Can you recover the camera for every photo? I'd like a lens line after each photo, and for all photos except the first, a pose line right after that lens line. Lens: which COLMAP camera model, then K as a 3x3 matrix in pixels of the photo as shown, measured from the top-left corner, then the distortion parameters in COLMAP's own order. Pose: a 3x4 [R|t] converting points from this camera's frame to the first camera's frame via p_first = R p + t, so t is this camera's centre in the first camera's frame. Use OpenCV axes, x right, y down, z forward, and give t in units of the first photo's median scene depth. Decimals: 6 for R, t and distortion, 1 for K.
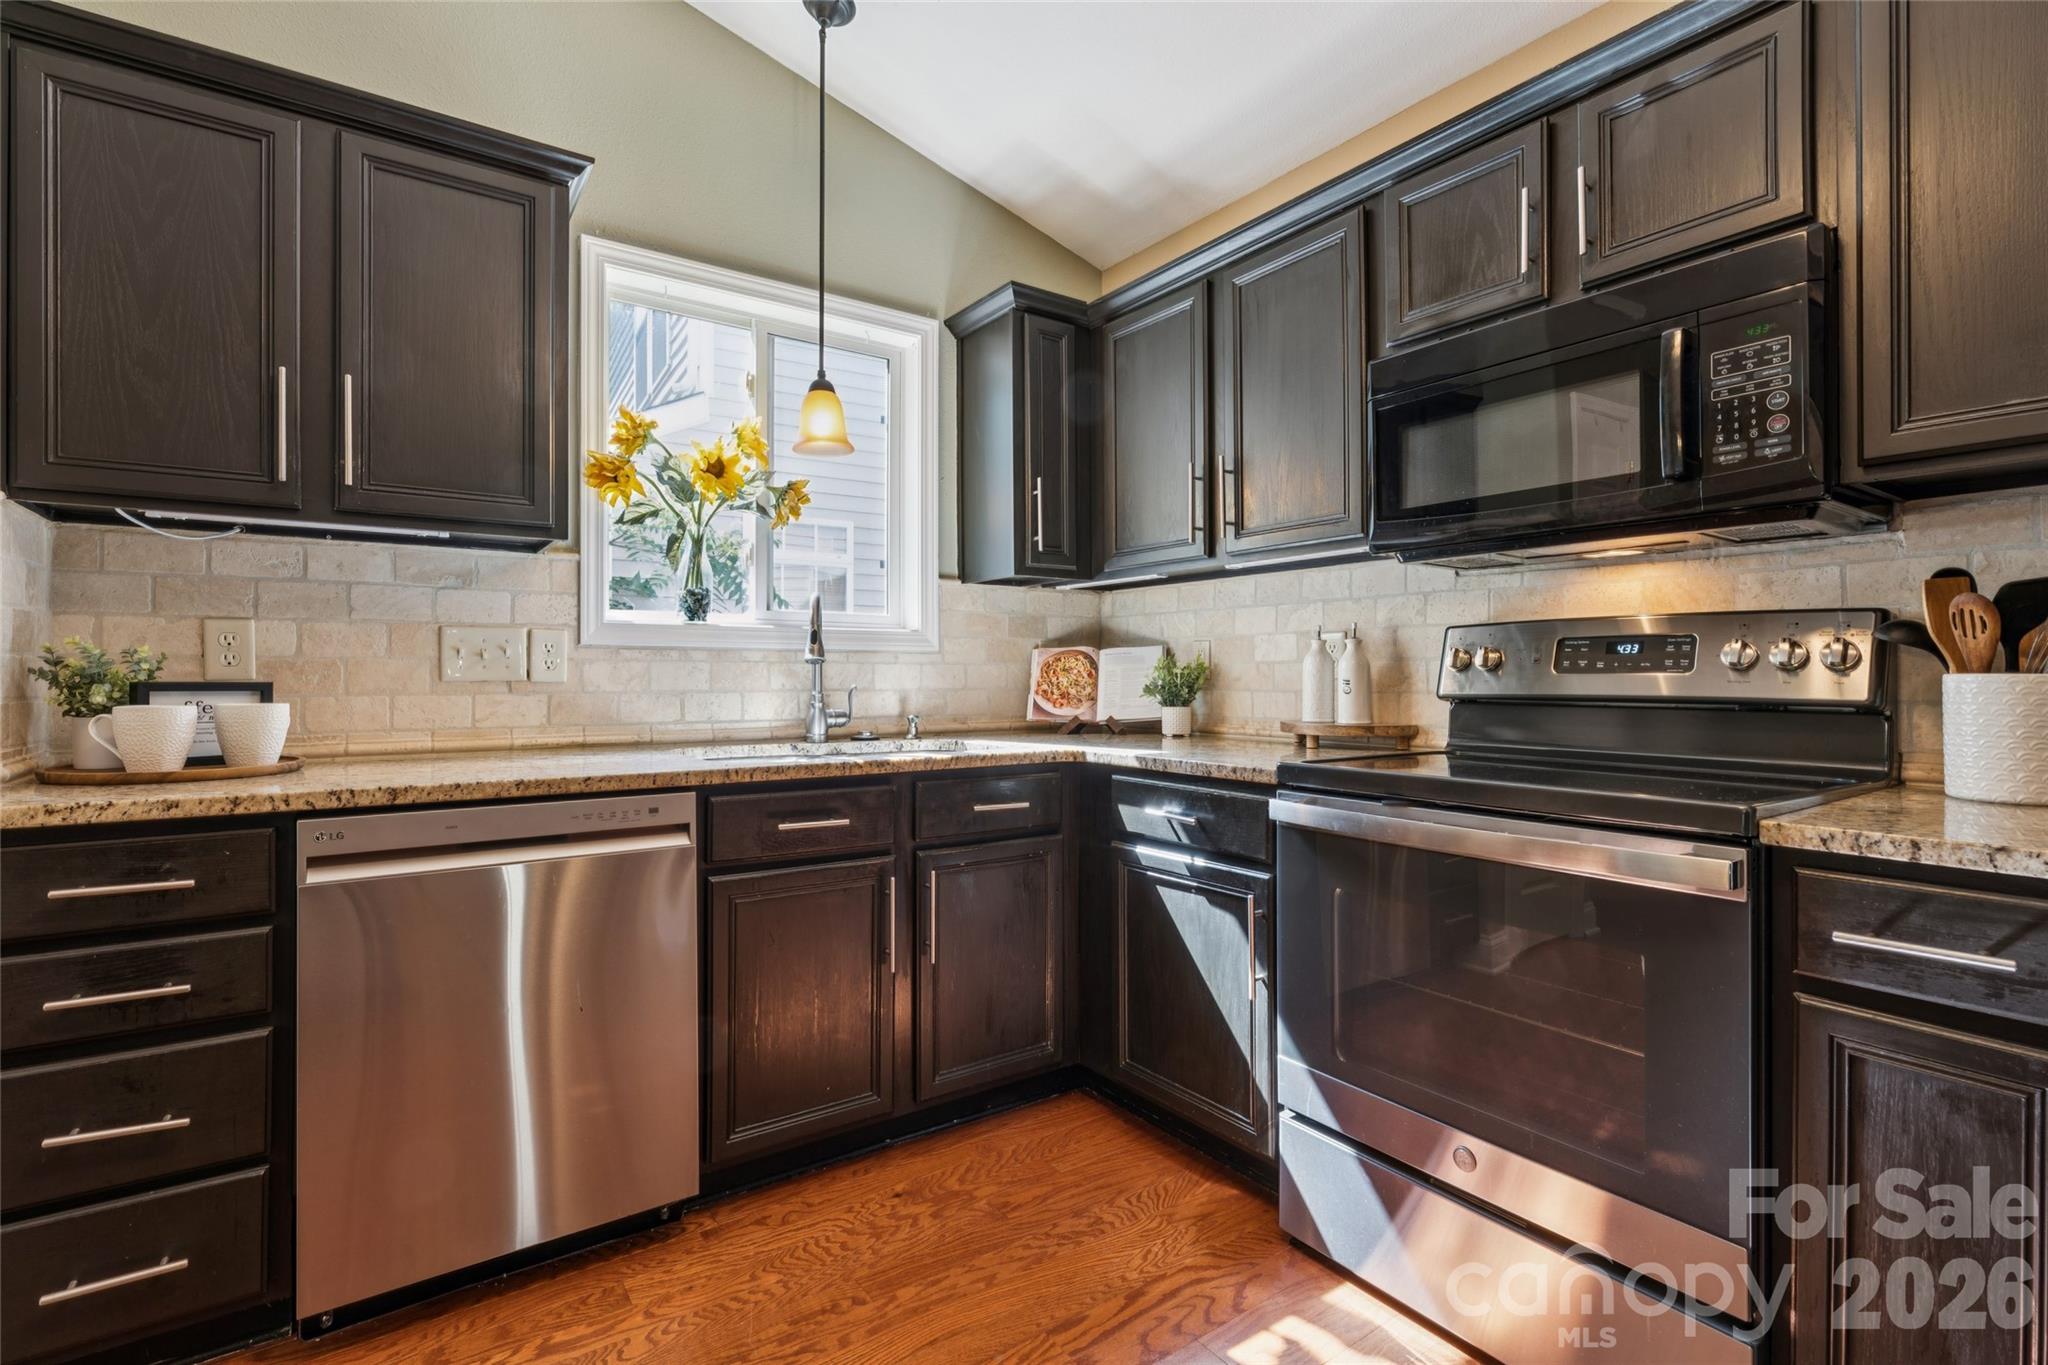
lens RADIAL K [[938.6, 0, 1017.5], [0, 938.6, 672.7], [0, 0, 1]] dist [0.000560, -0.001533]
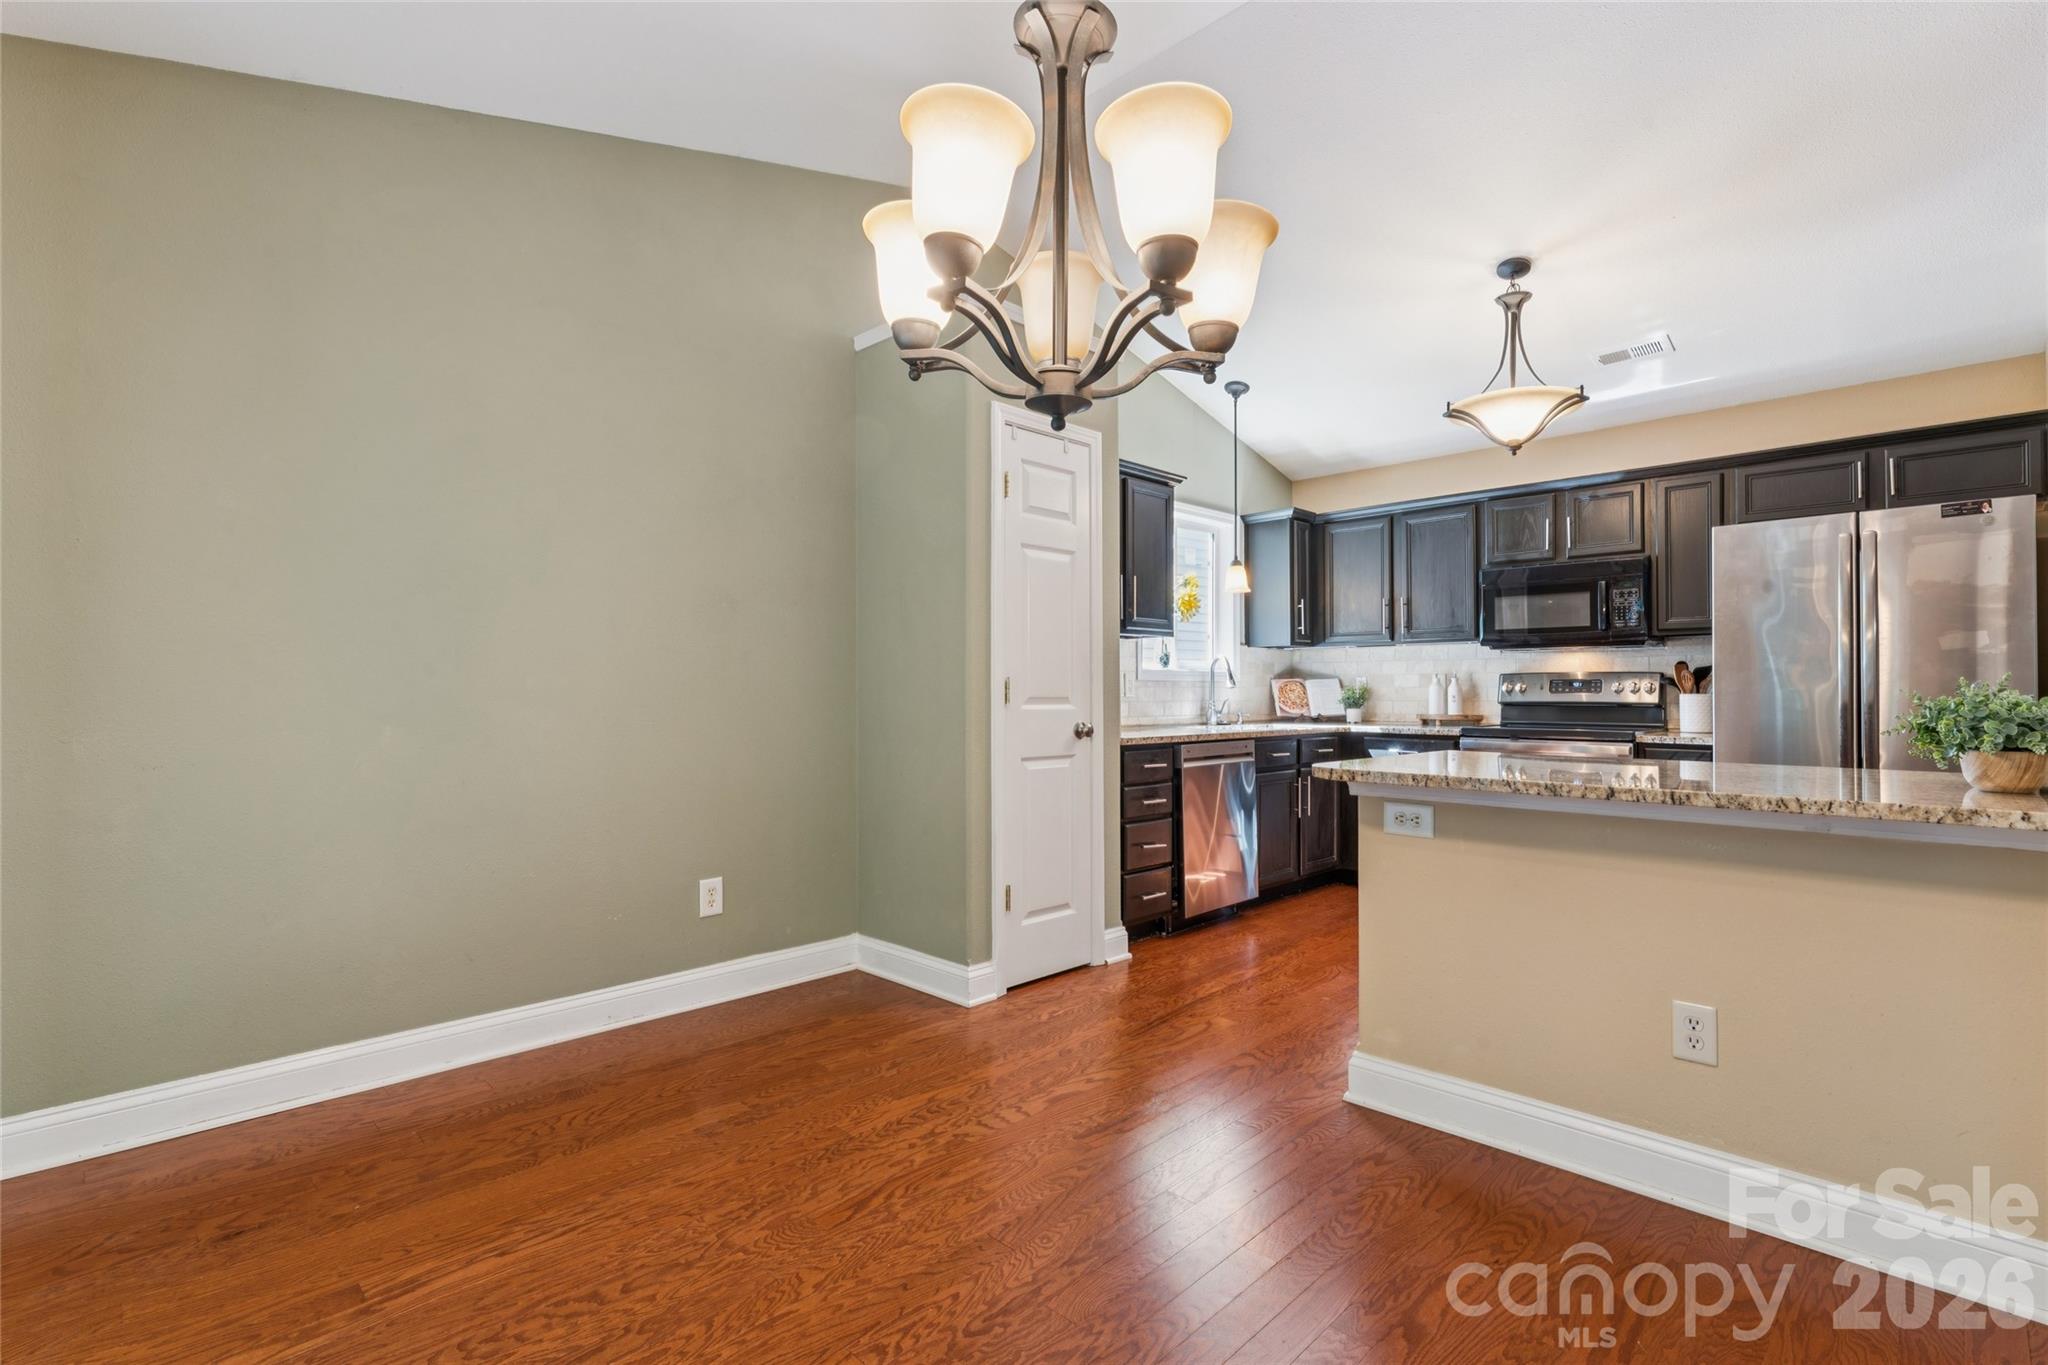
lens RADIAL K [[938.6, 0, 1013.6], [0, 938.6, 676.5], [0, 0, 1]] dist [0.000560, -0.001533]
pose [[0.985515, 0.003203, 0.169557, -1.268569], [-0.001193, 0.999928, -0.011957, -0.012079], [-0.169583, 0.011581, 0.985448, -1.251353]]
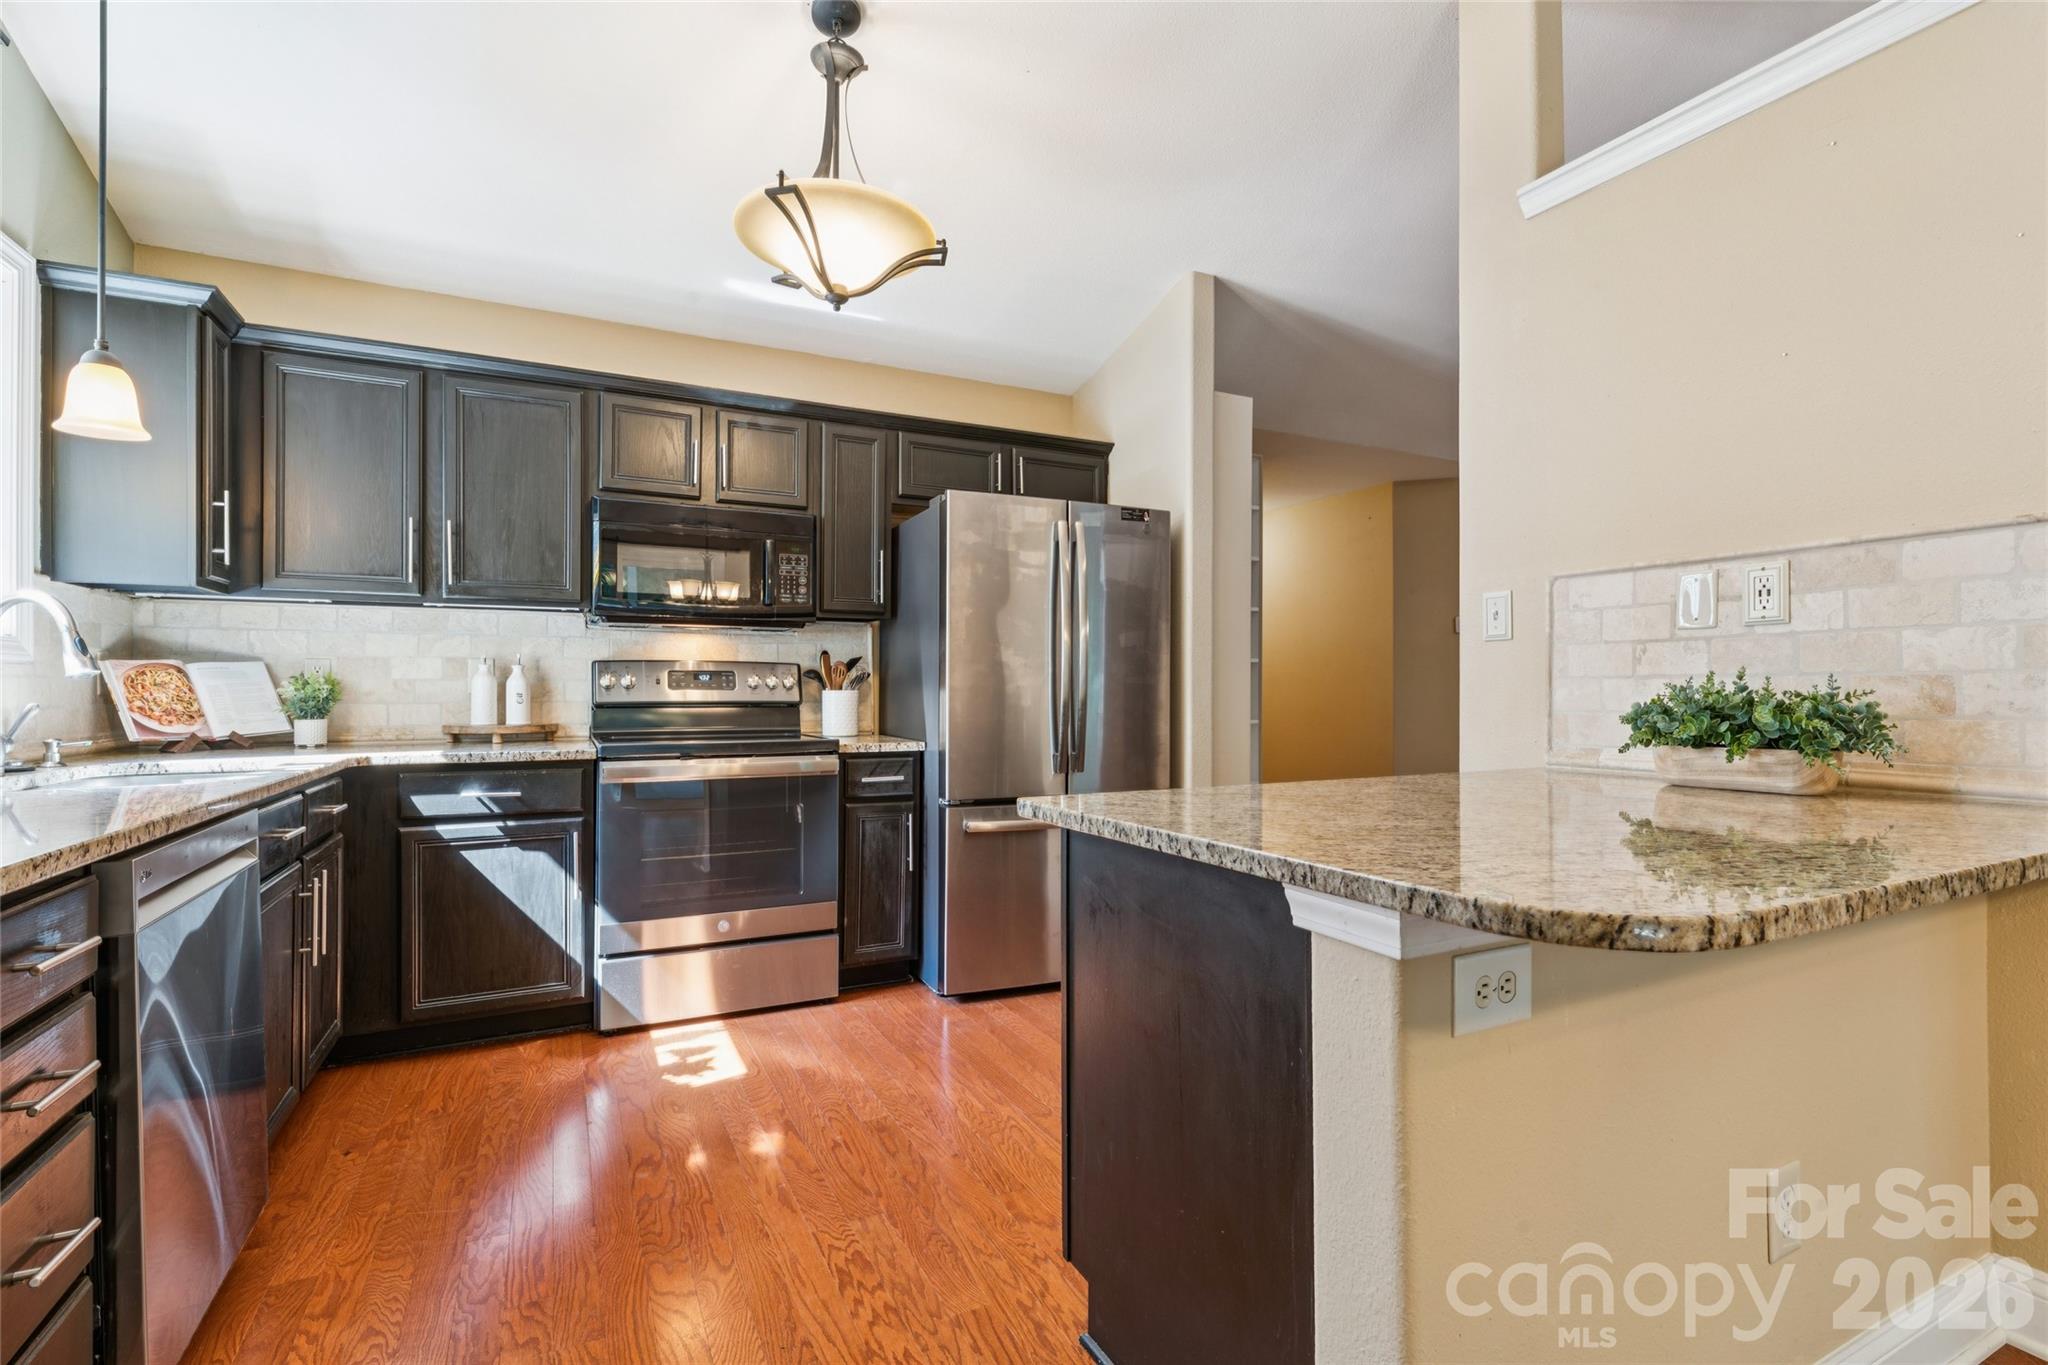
lens RADIAL K [[938.6, 0, 1034.0], [0, 938.6, 687.9], [0, 0, 1]] dist [0.000560, -0.001533]
pose [[0.135794, 0.000899, 0.990737, -1.099007], [-0.004408, 0.999990, -0.000304, -0.004843], [-0.990727, -0.004326, 0.135796, 0.032412]]
